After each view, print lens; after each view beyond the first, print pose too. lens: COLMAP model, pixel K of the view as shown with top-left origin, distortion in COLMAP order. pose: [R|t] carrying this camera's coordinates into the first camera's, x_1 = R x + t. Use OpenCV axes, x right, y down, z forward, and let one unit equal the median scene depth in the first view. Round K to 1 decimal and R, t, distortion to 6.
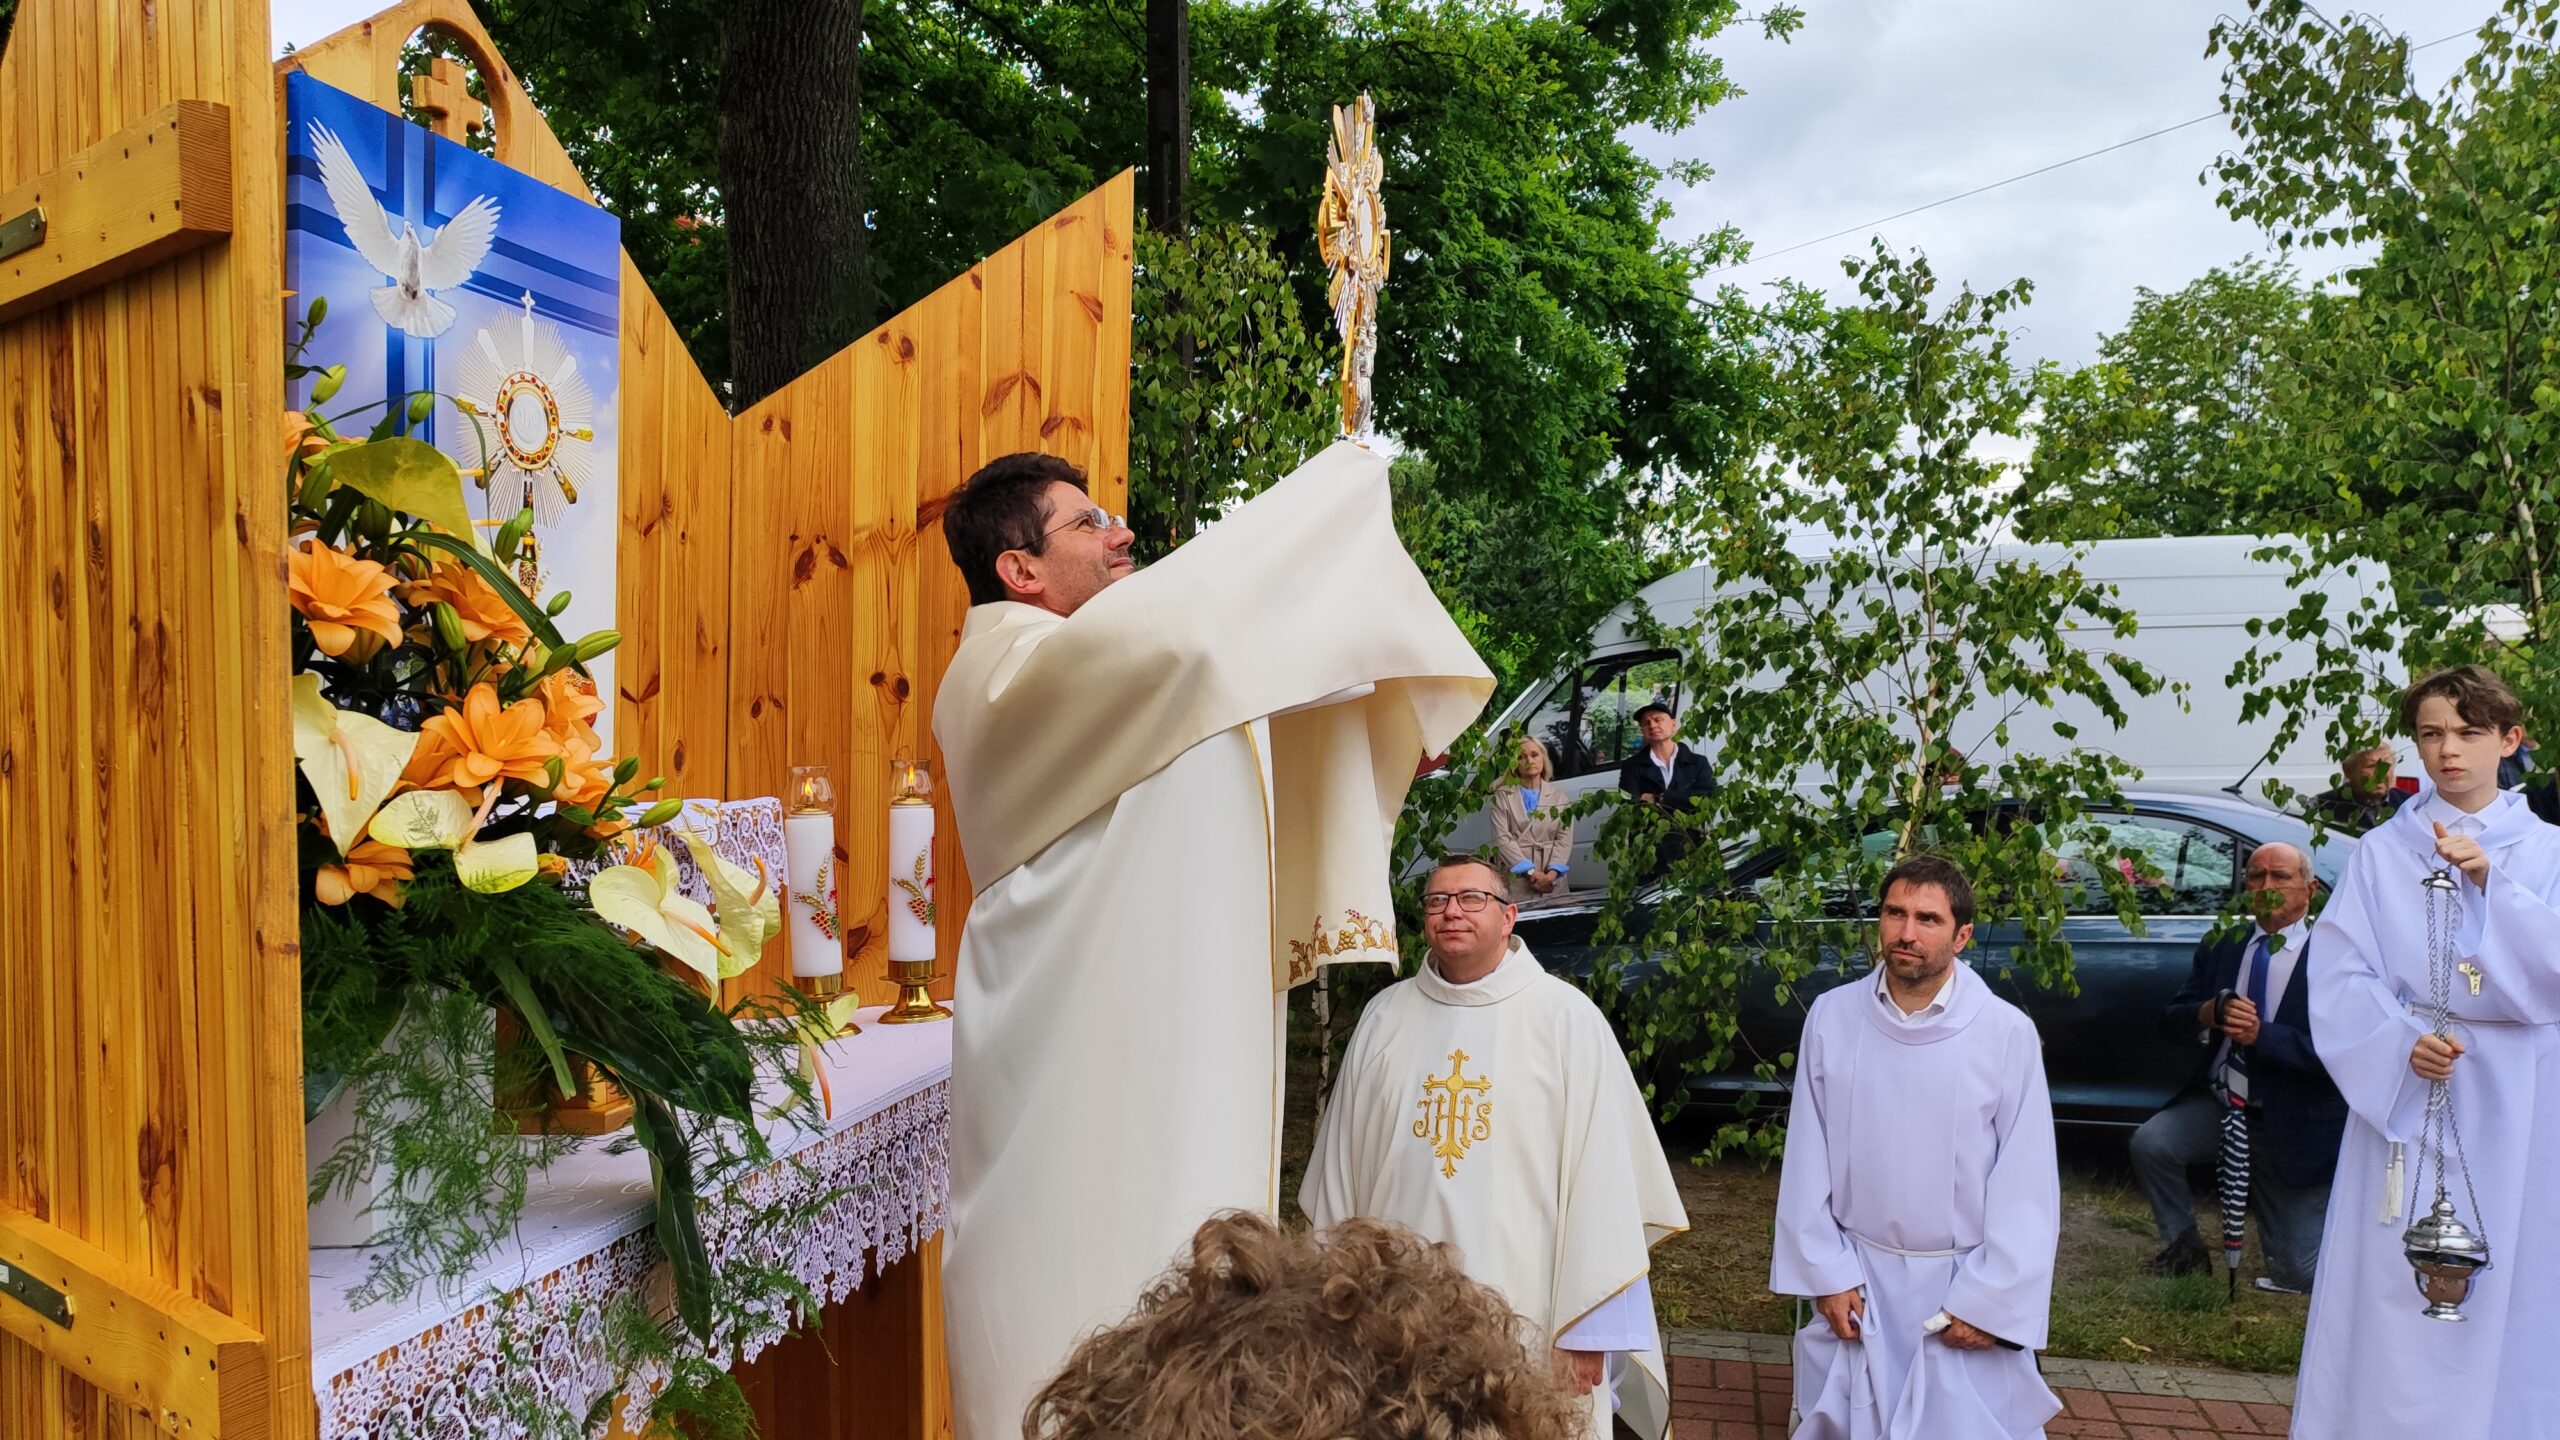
lens RADIAL K [[1798.0, 0, 1293.9], [0, 1798.0, 734.8], [0, 0, 1]] dist [0.033125, -0.044834]
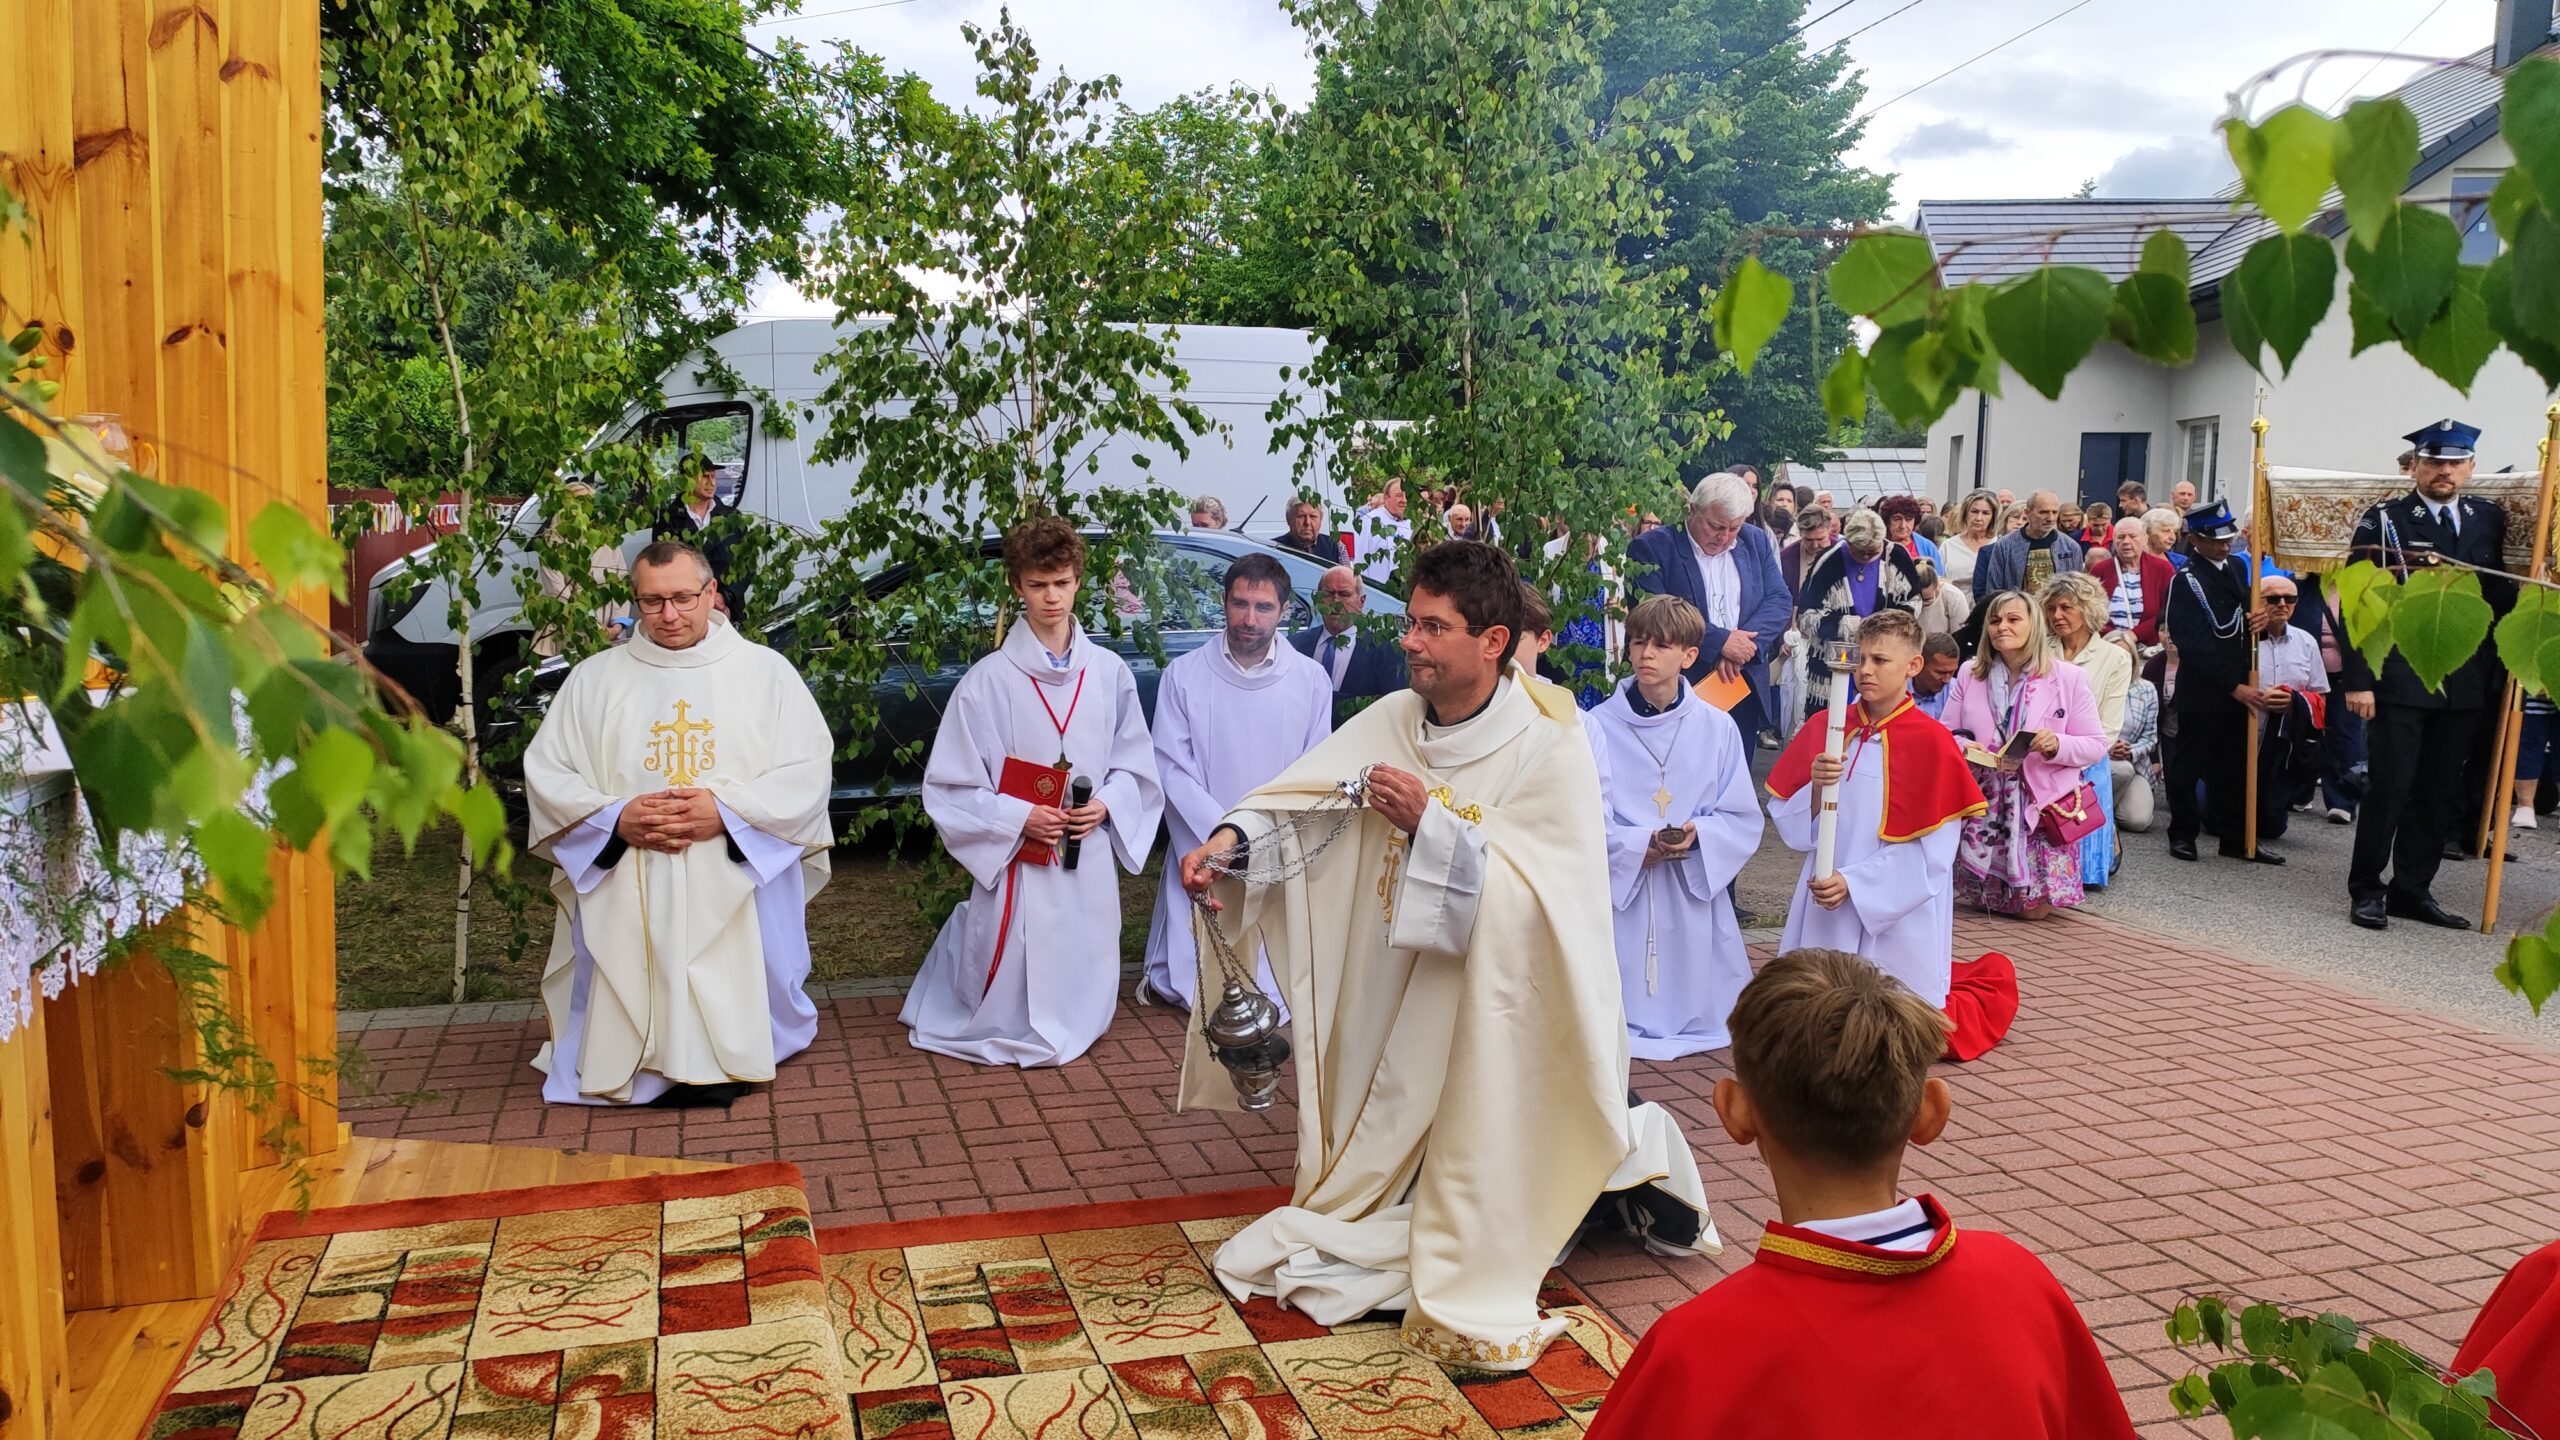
lens RADIAL K [[1798.0, 0, 1293.9], [0, 1798.0, 734.8], [0, 0, 1]] dist [0.033125, -0.044834]
pose [[0.855542, -0.047488, 0.515550, -0.114722], [-0.011761, 0.993745, 0.111051, 0.044691], [-0.517599, -0.101072, 0.849633, -0.091812]]
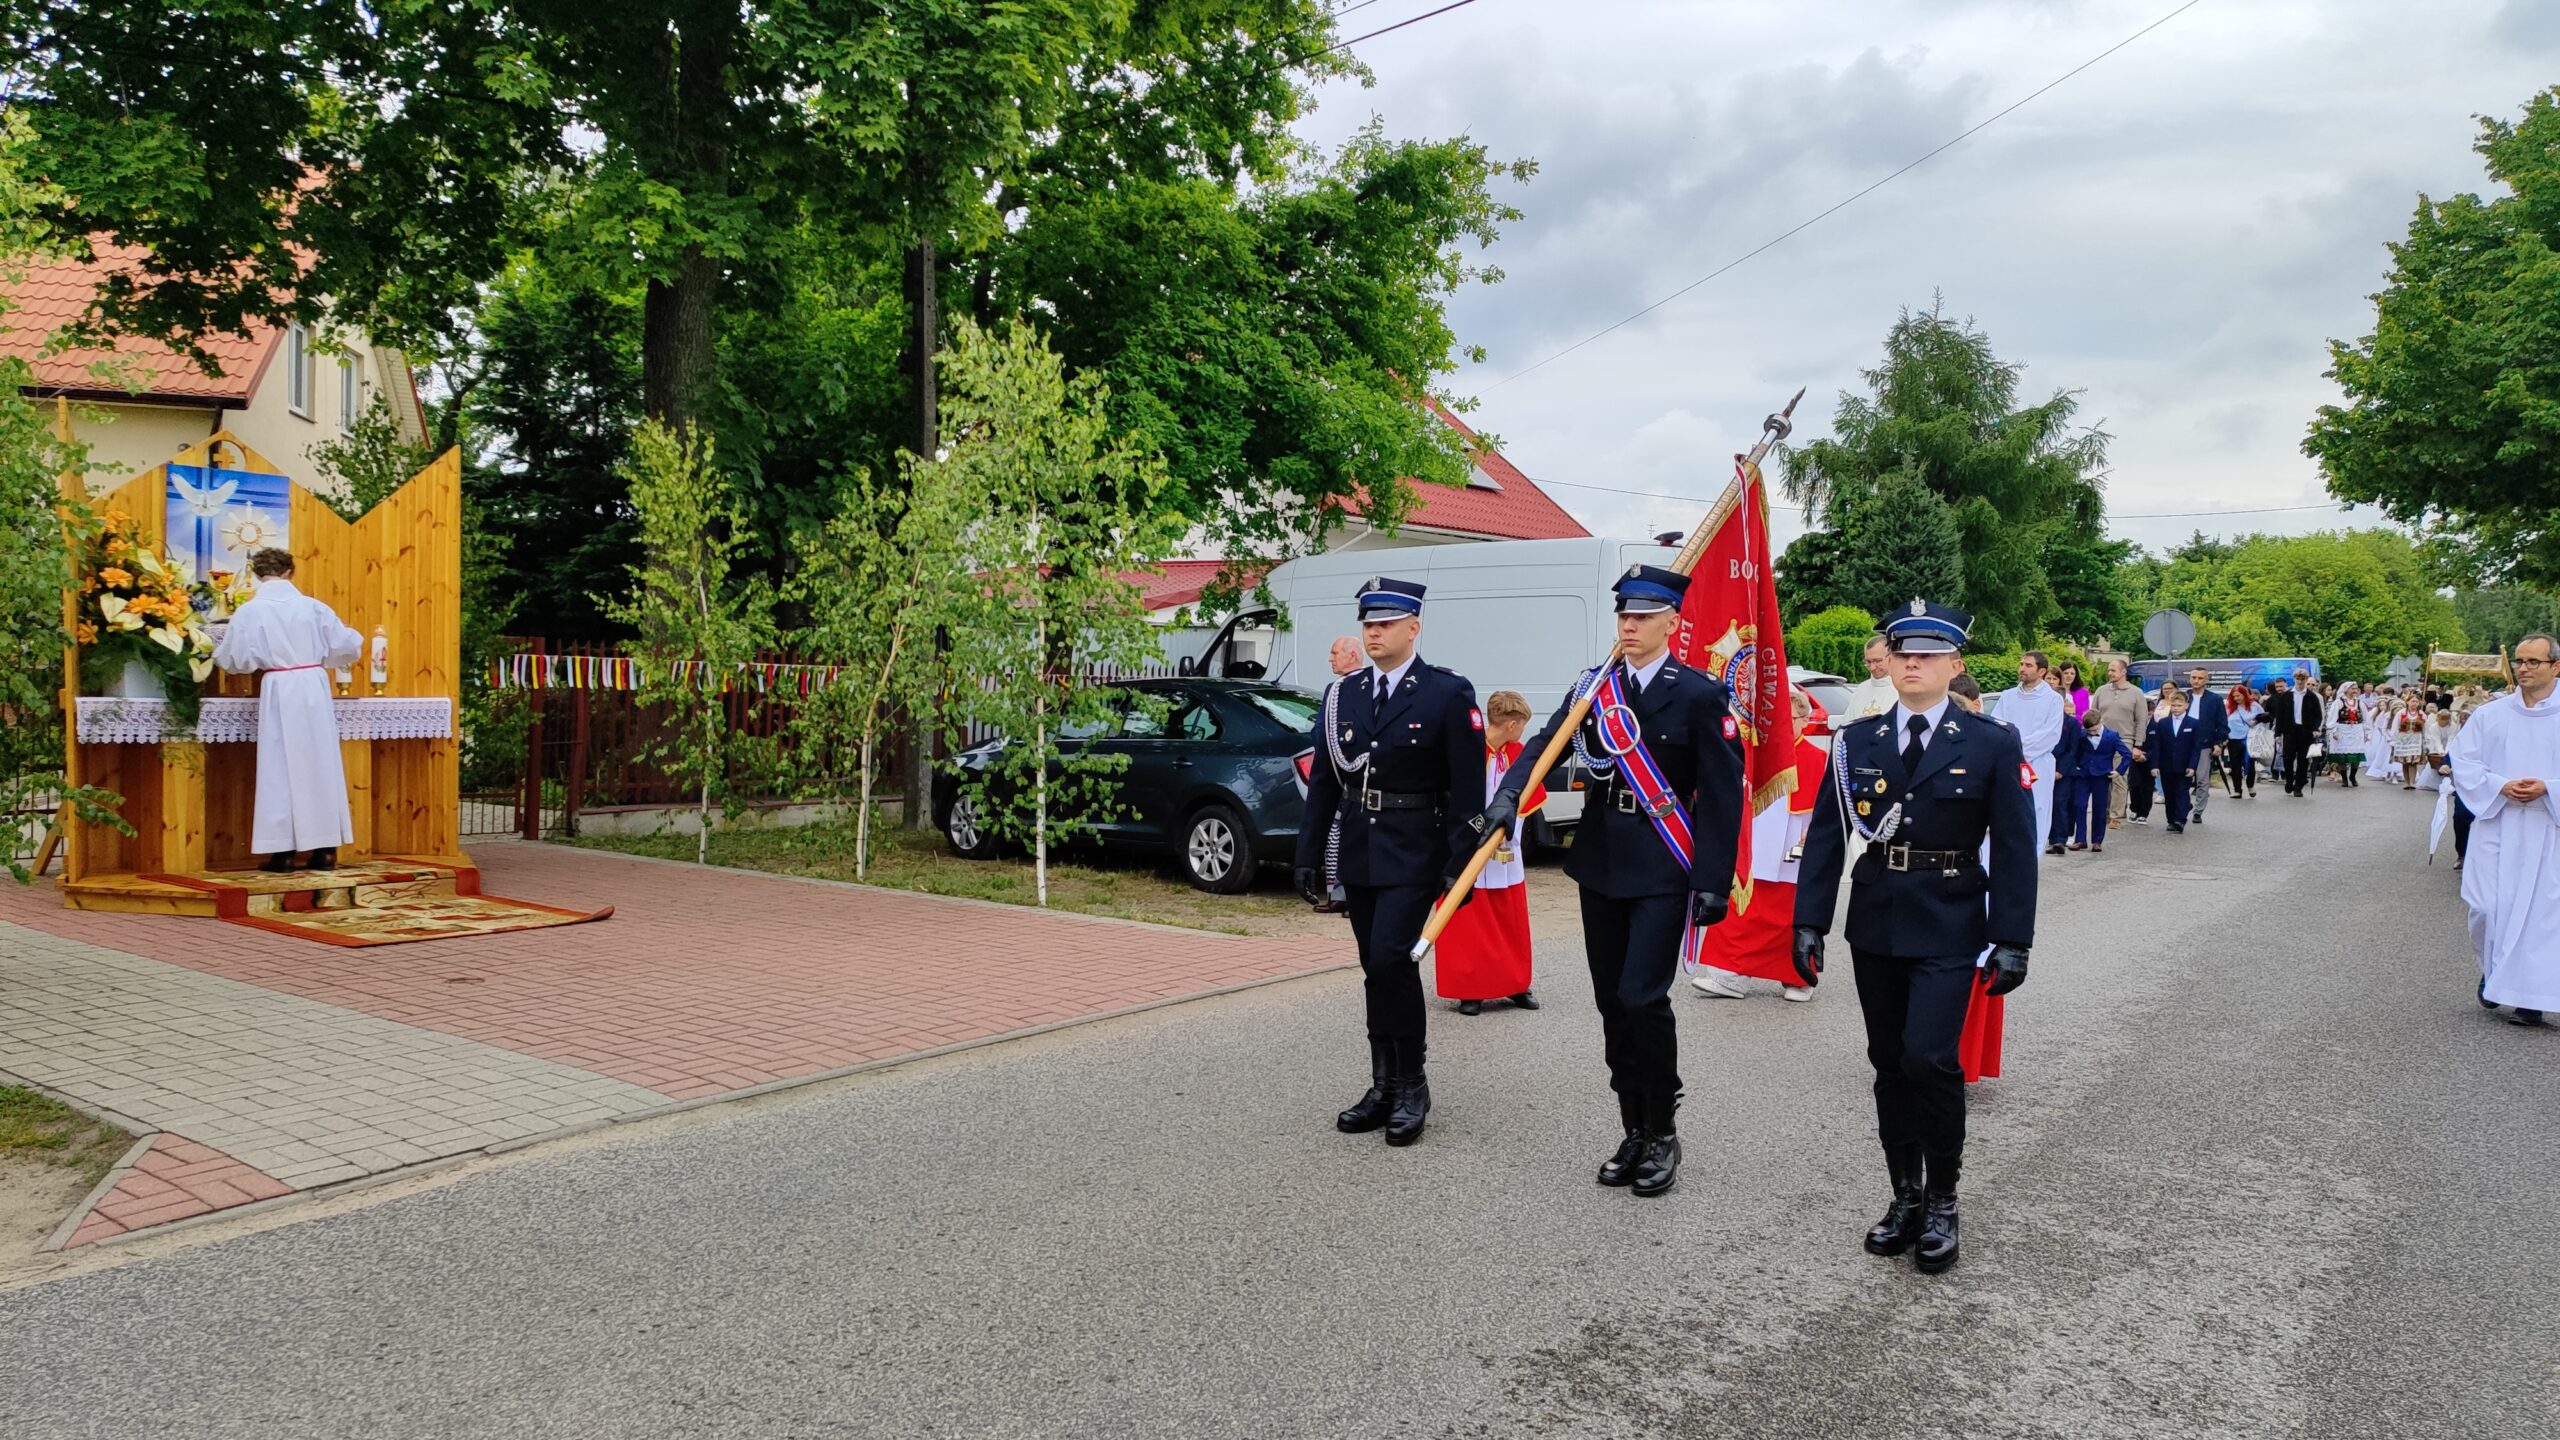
lens RADIAL K [[1754.6, 0, 1278.2], [0, 1754.6, 708.1], [0, 0, 1]] dist [0.004005, 0.004987]
pose [[0.925582, 0.031408, -0.377242, 1.746289], [-0.030667, 0.999498, 0.007972, 0.061886], [0.377303, 0.004190, 0.926080, -0.961554]]
